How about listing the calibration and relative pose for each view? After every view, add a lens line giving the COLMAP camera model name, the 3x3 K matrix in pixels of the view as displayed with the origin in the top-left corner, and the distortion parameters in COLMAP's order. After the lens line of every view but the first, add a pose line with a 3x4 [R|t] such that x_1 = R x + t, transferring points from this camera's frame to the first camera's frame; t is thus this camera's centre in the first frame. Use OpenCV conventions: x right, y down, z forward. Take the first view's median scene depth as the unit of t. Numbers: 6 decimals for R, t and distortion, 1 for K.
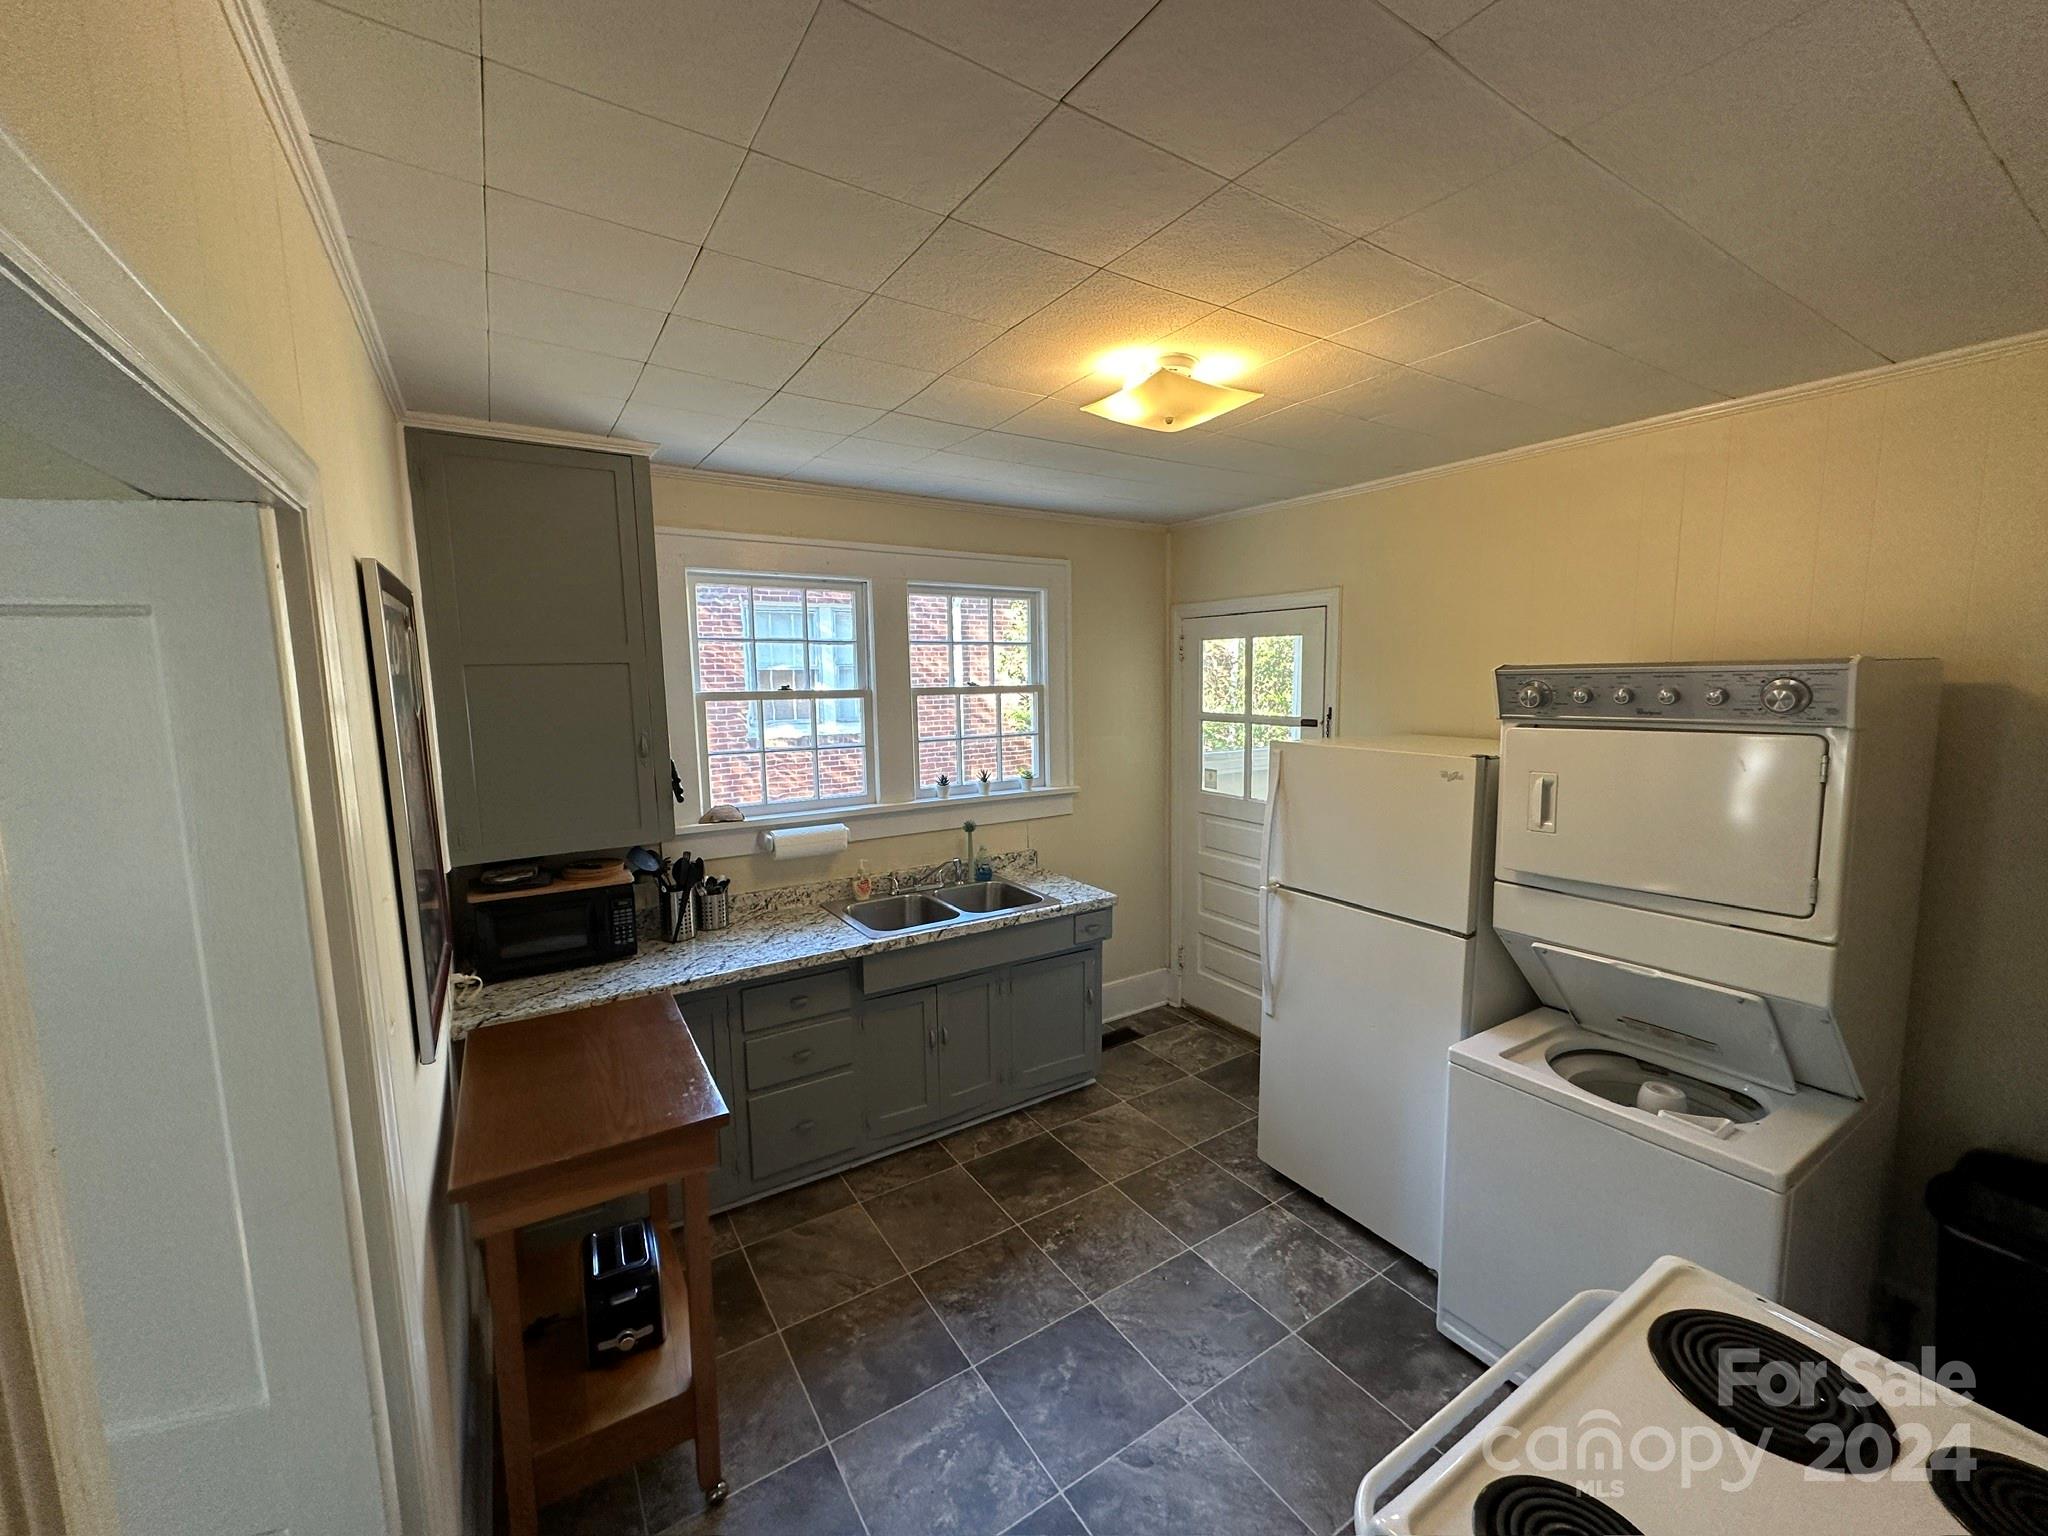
lens RADIAL K [[812.4, 0, 1024.0], [0, 812.4, 768.0], [0, 0, 1]] dist [-0.002319, -0.000043]
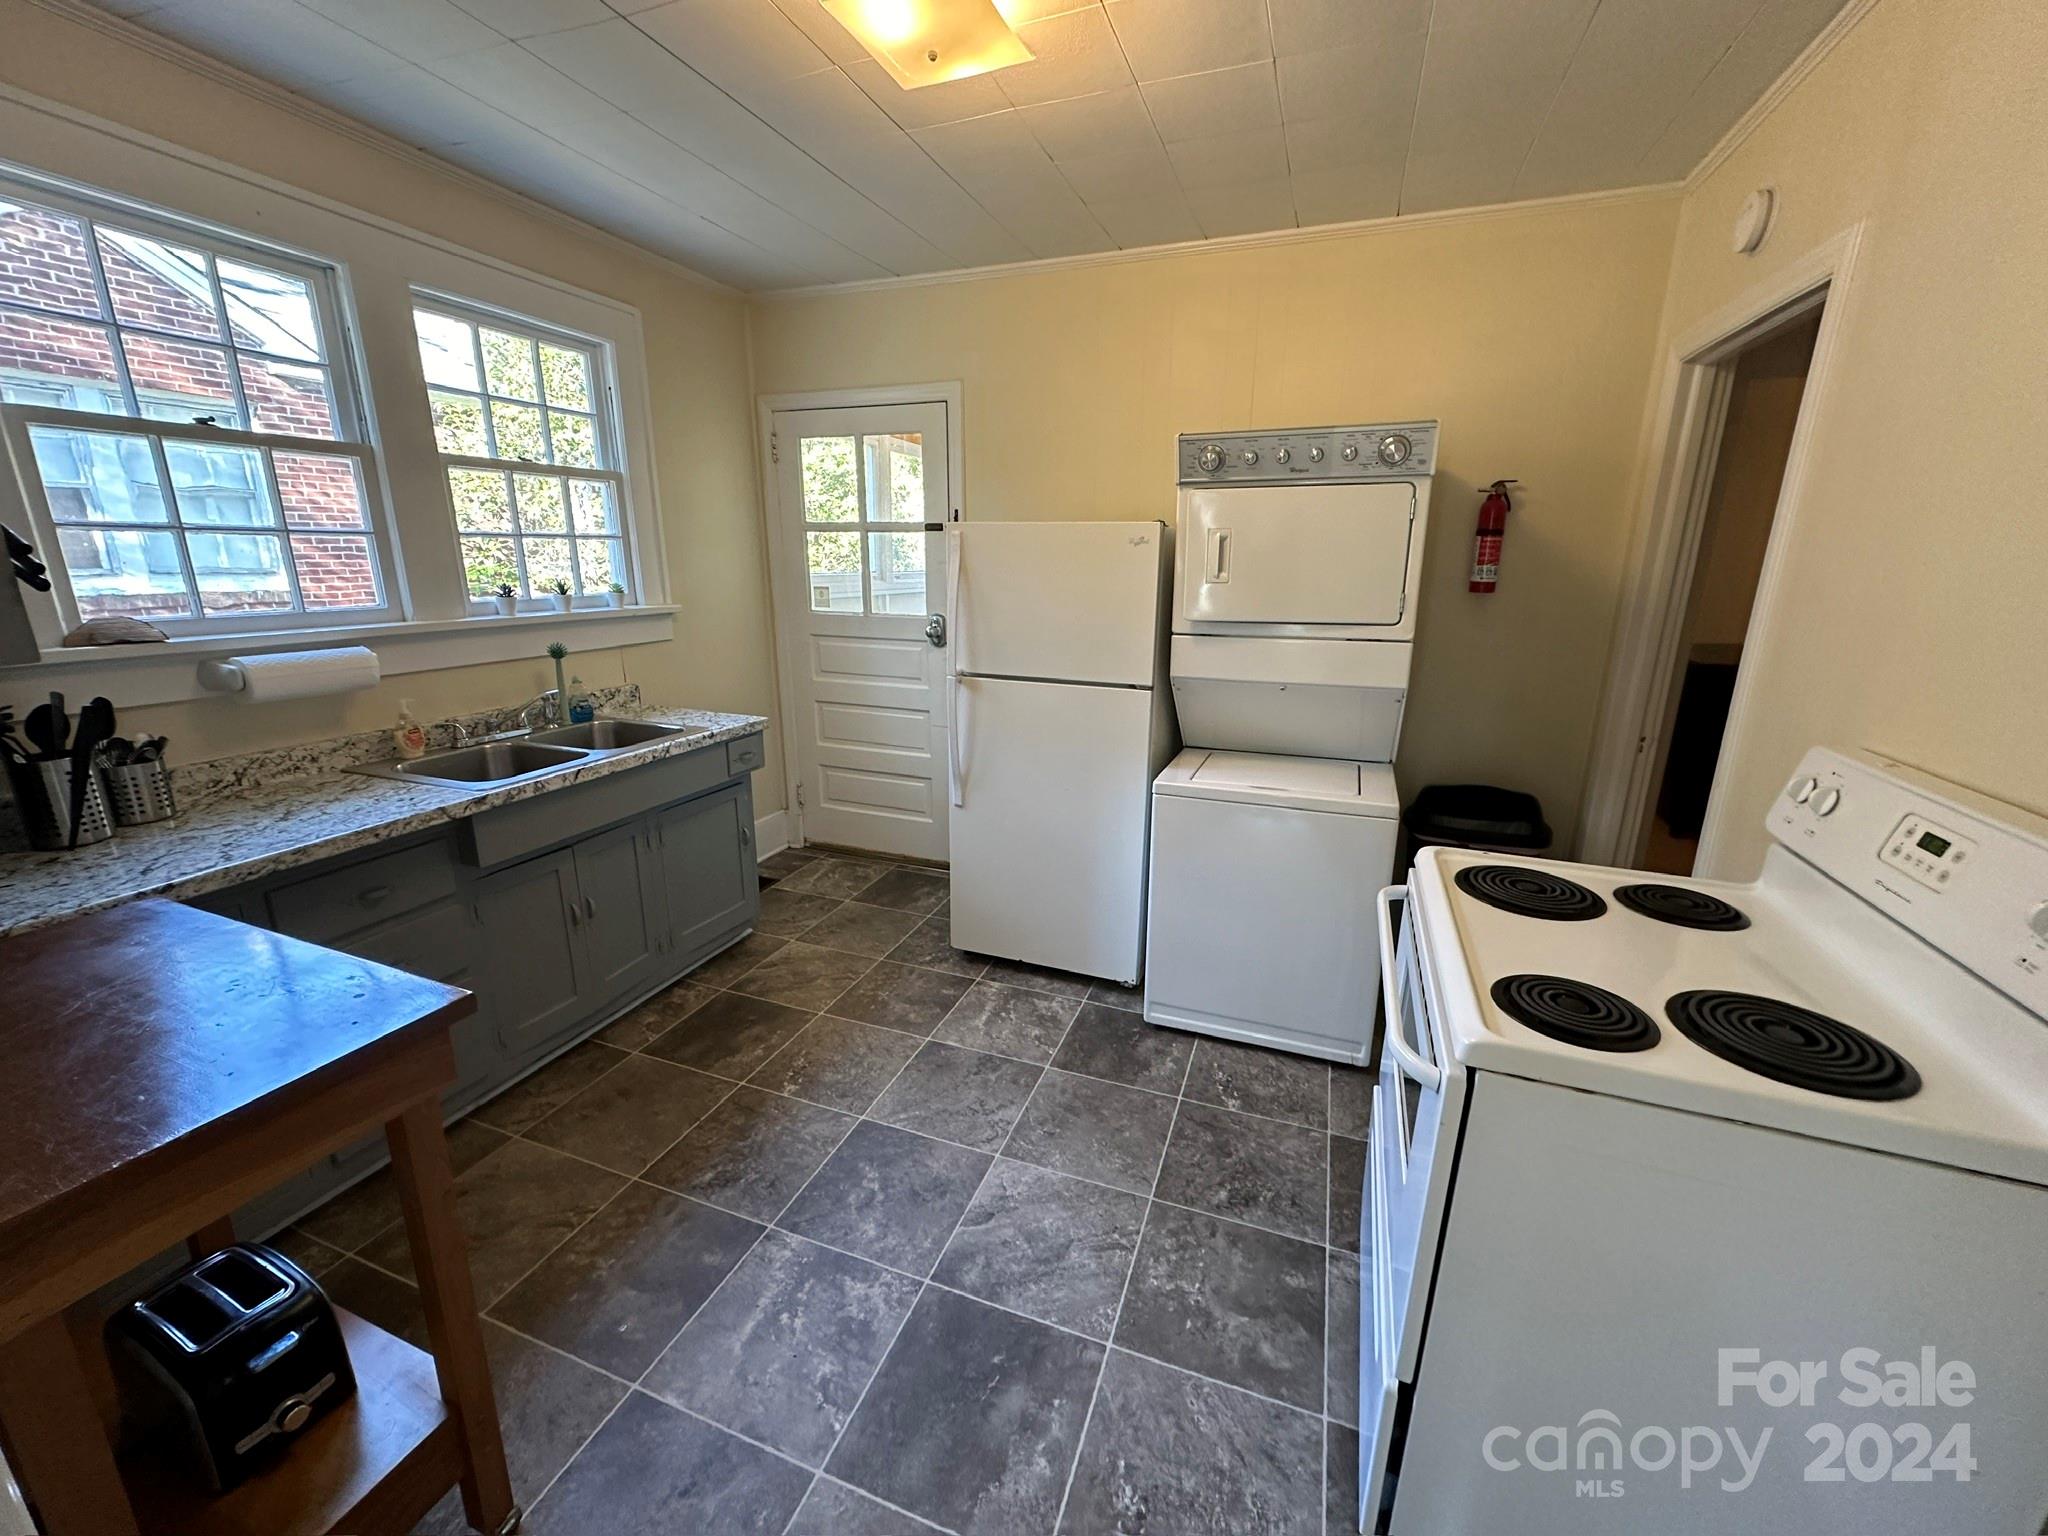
lens RADIAL K [[812.4, 0, 1024.0], [0, 812.4, 768.0], [0, 0, 1]] dist [-0.002319, -0.000043]
pose [[0.803879, -0.135507, 0.579152, -0.200674], [0.052082, 0.985999, 0.158408, 0.096945], [-0.592509, -0.097177, 0.799681, 0.142563]]
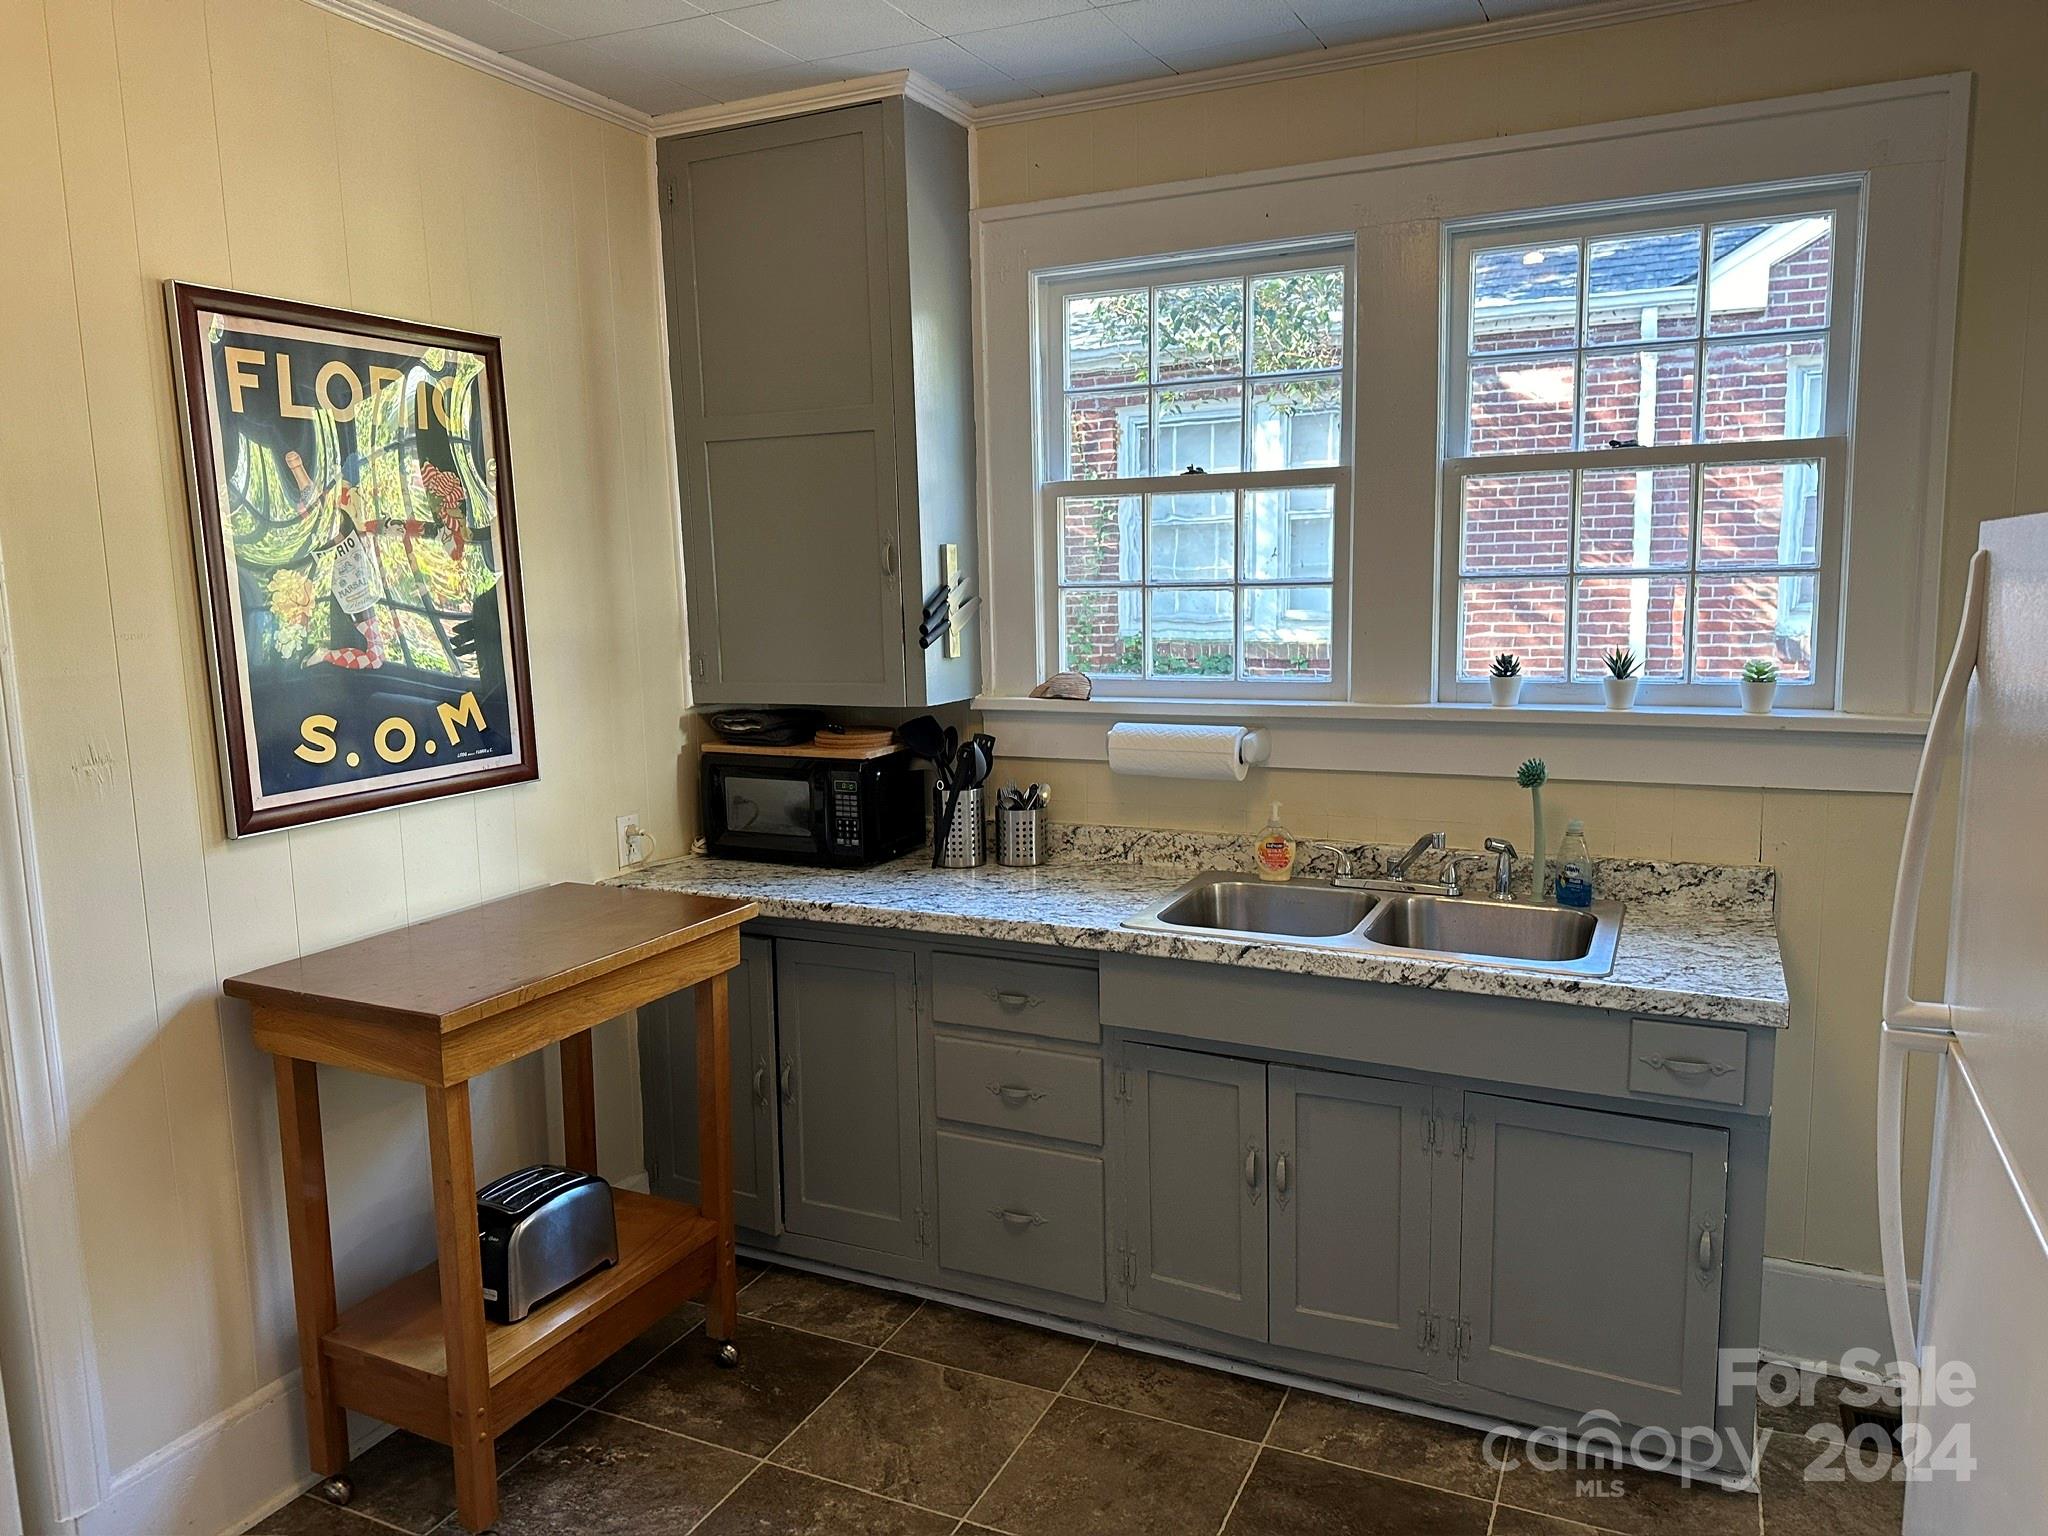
lens RADIAL K [[1410.0, 0, 1023.3], [0, 1410.0, 781.9], [0, 0, 1]] dist [0.192487, -0.418544]
pose [[0.524704, 0.120168, -0.842761, 0.518989], [-0.086587, 0.992386, 0.087594, 0.038327], [0.846870, 0.027011, 0.531114, 0.421653]]
